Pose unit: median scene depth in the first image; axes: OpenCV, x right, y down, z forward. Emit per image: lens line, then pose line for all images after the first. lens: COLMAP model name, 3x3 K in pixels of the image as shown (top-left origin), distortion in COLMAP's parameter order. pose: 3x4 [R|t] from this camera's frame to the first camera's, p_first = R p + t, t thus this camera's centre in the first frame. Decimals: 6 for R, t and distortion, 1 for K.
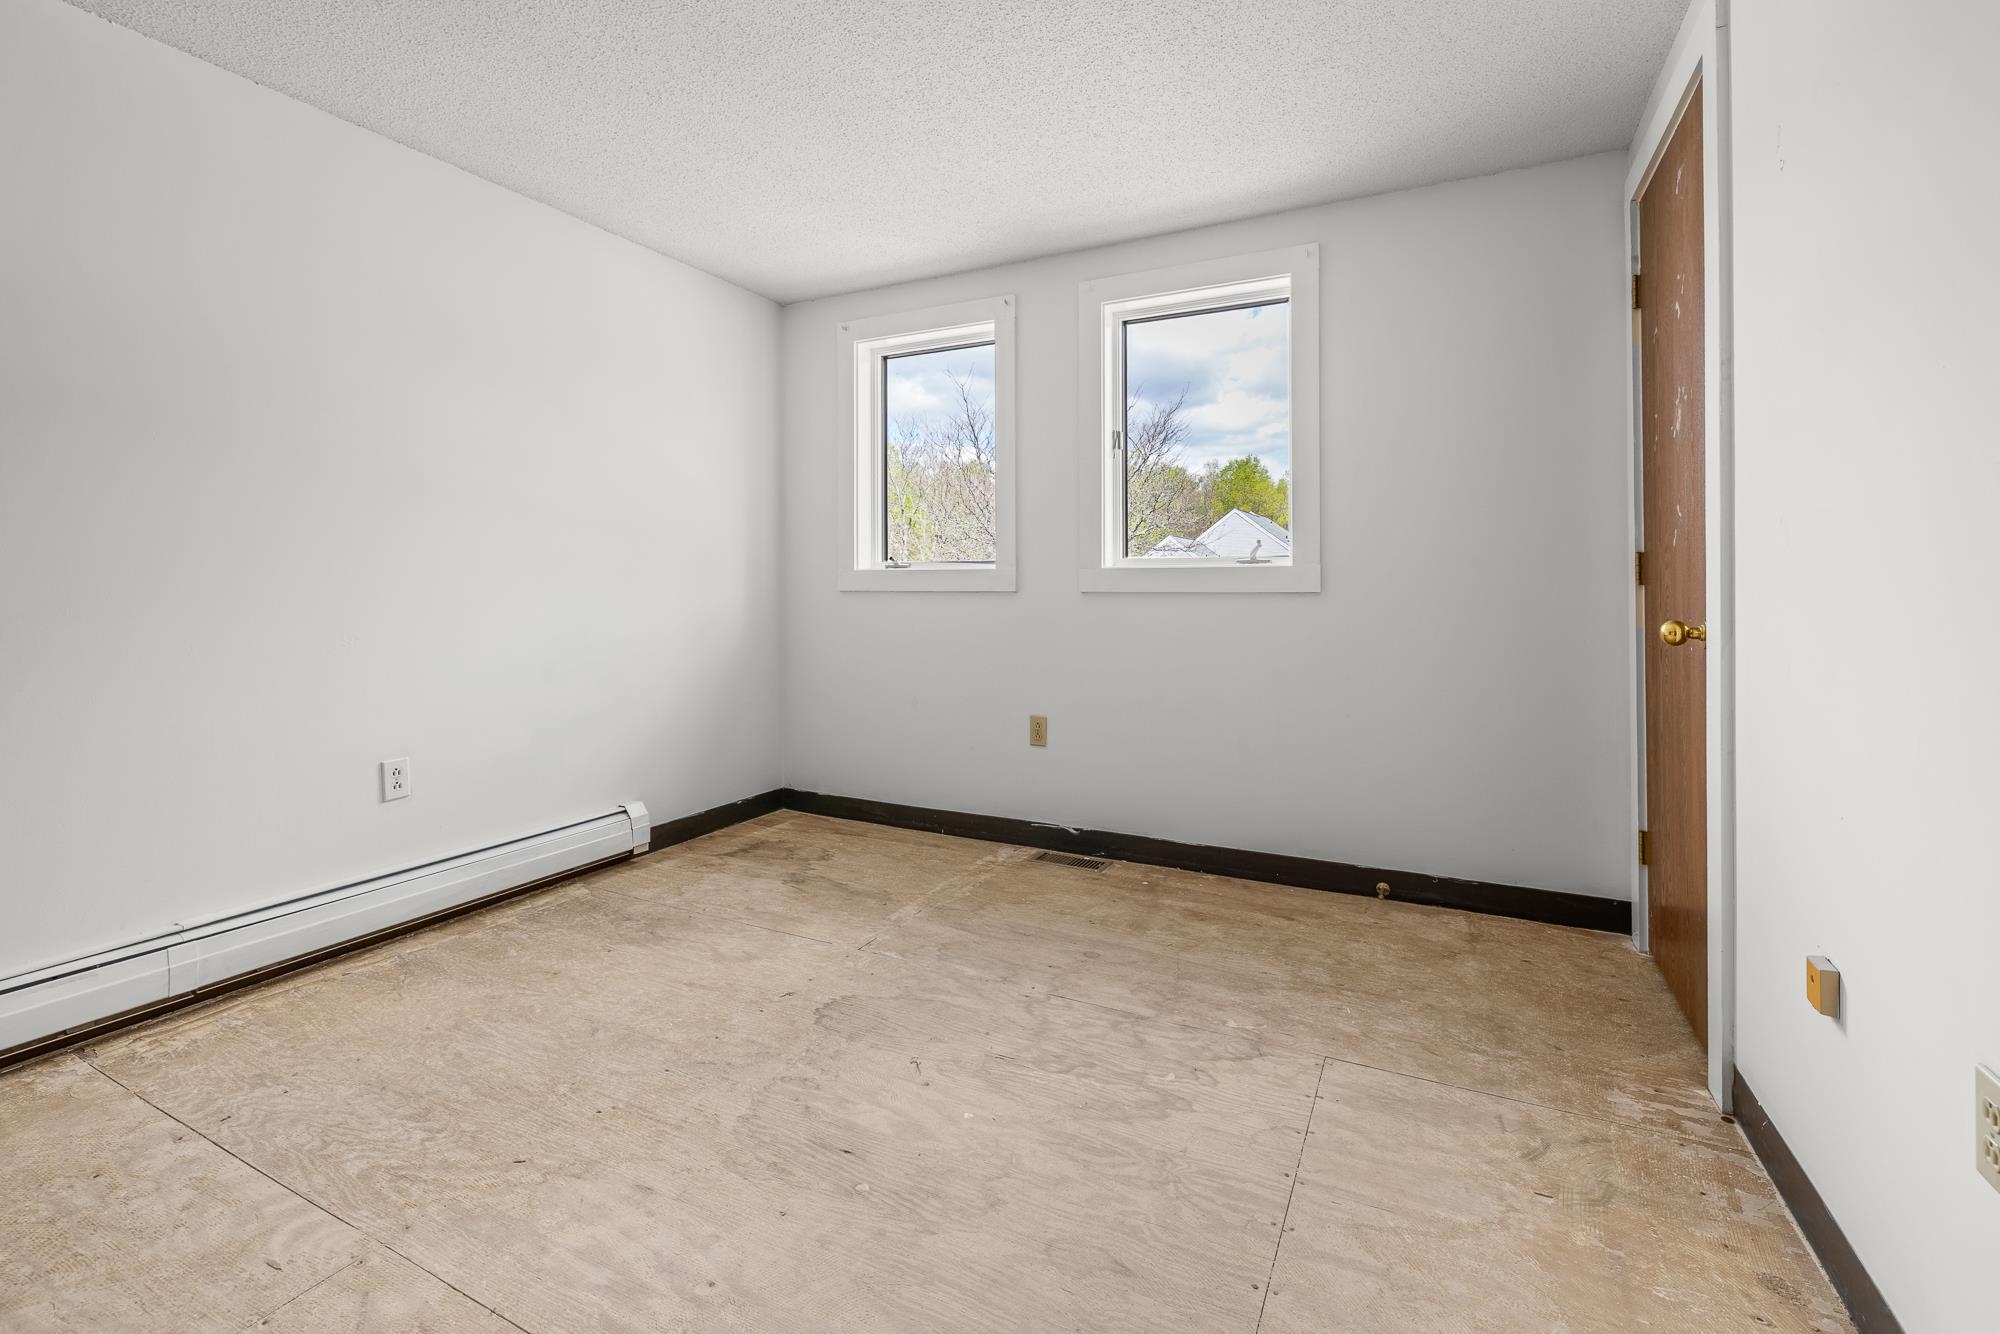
lens RADIAL K [[866.3, 0, 1006.8], [0, 866.3, 598.2], [0, 0, 1]] dist [-0.000053, 0.000182]
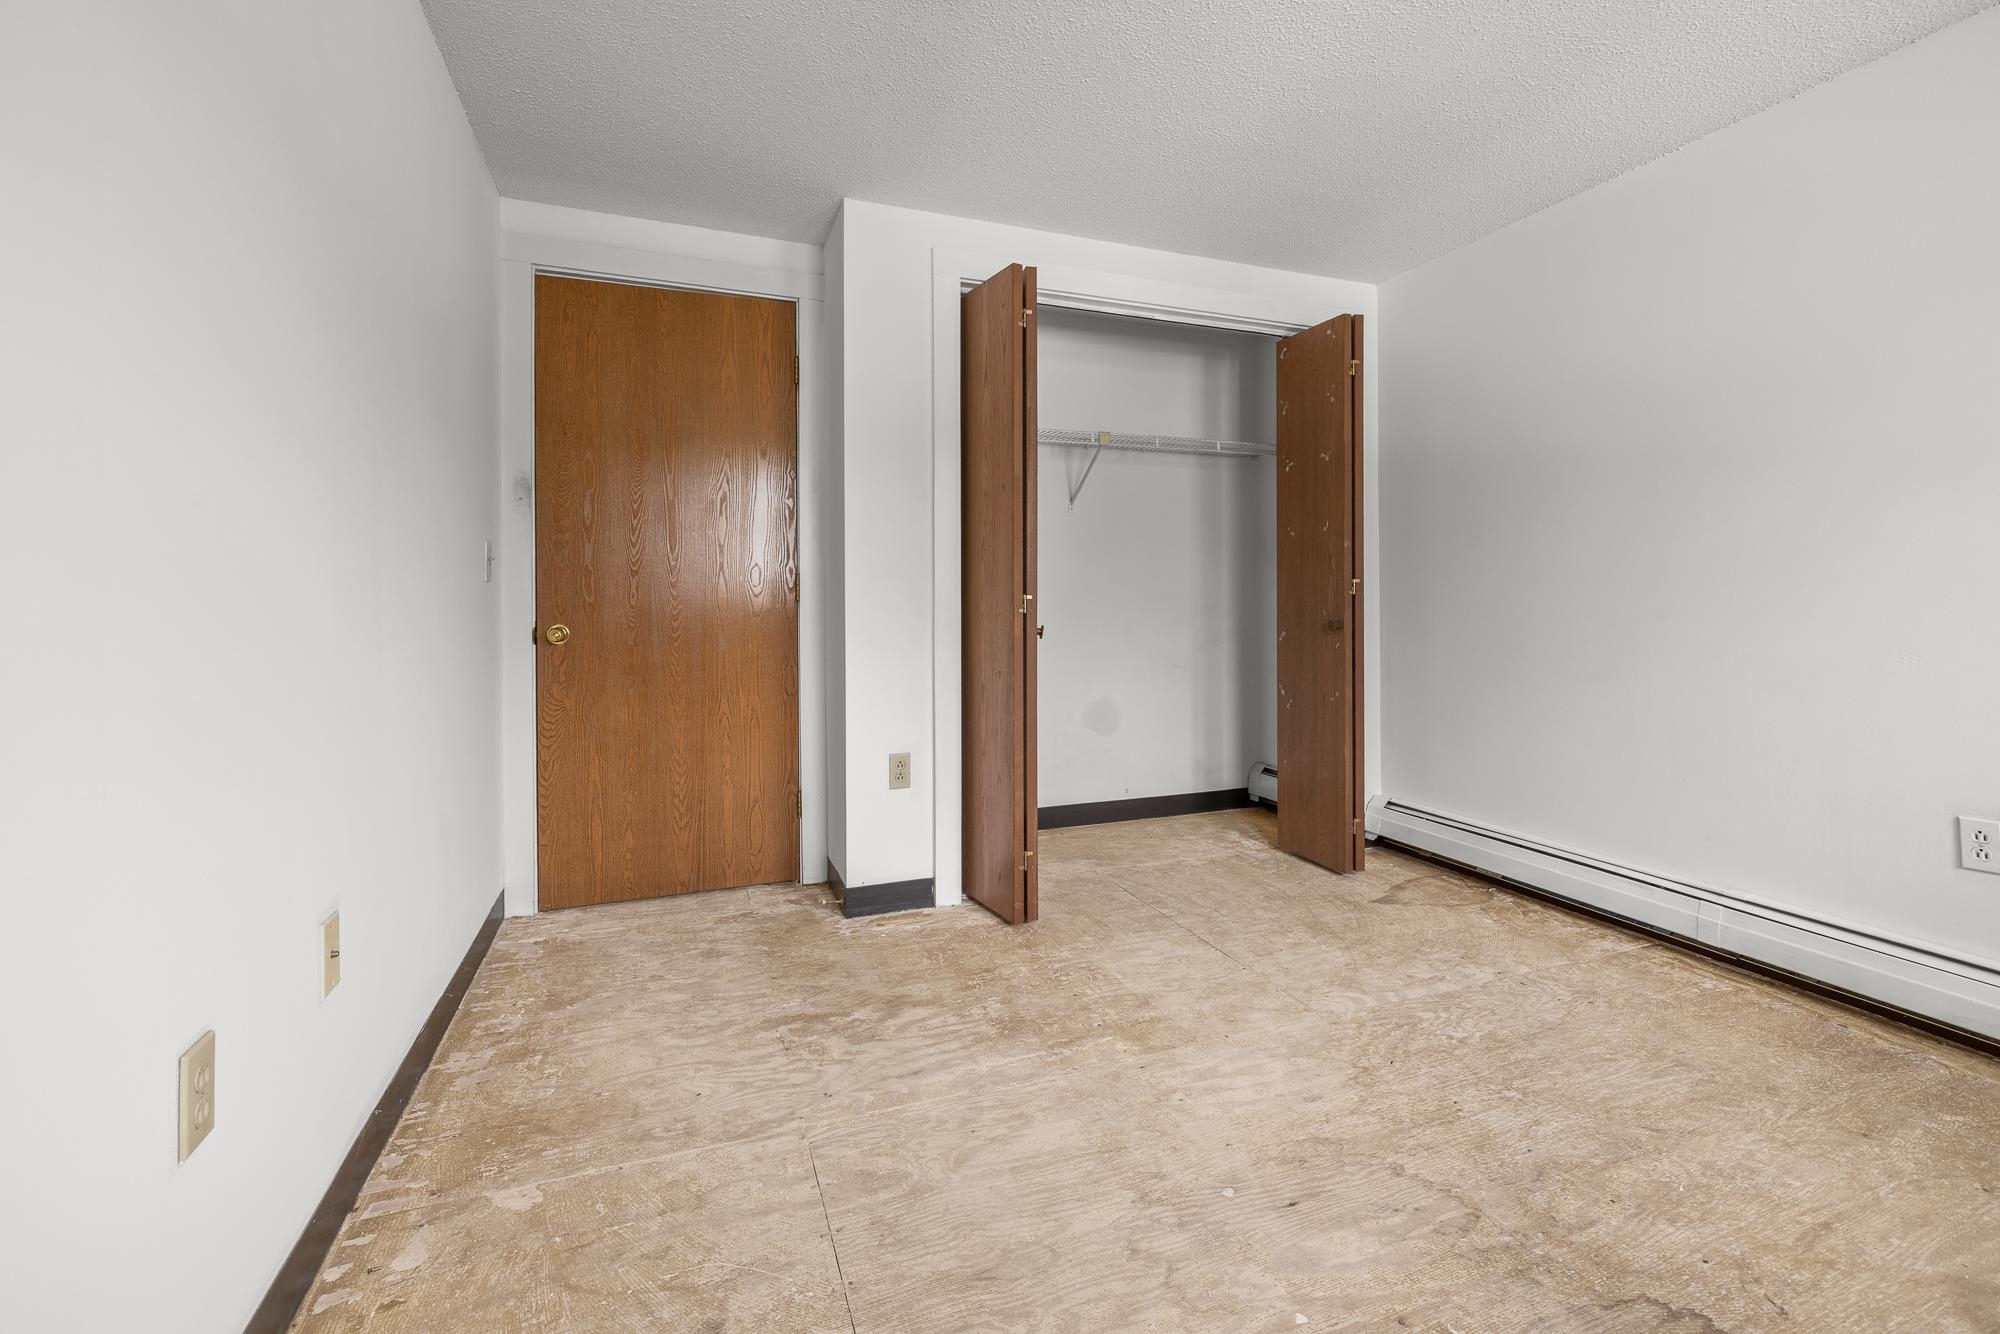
lens RADIAL K [[866.3, 0, 1006.8], [0, 866.3, 598.2], [0, 0, 1]] dist [-0.000053, 0.000182]
pose [[-0.669417, -0.000482, -0.742887, 0.566905], [-0.005593, 0.999975, 0.004390, -0.011175], [0.742866, 0.007094, -0.669403, 1.107948]]
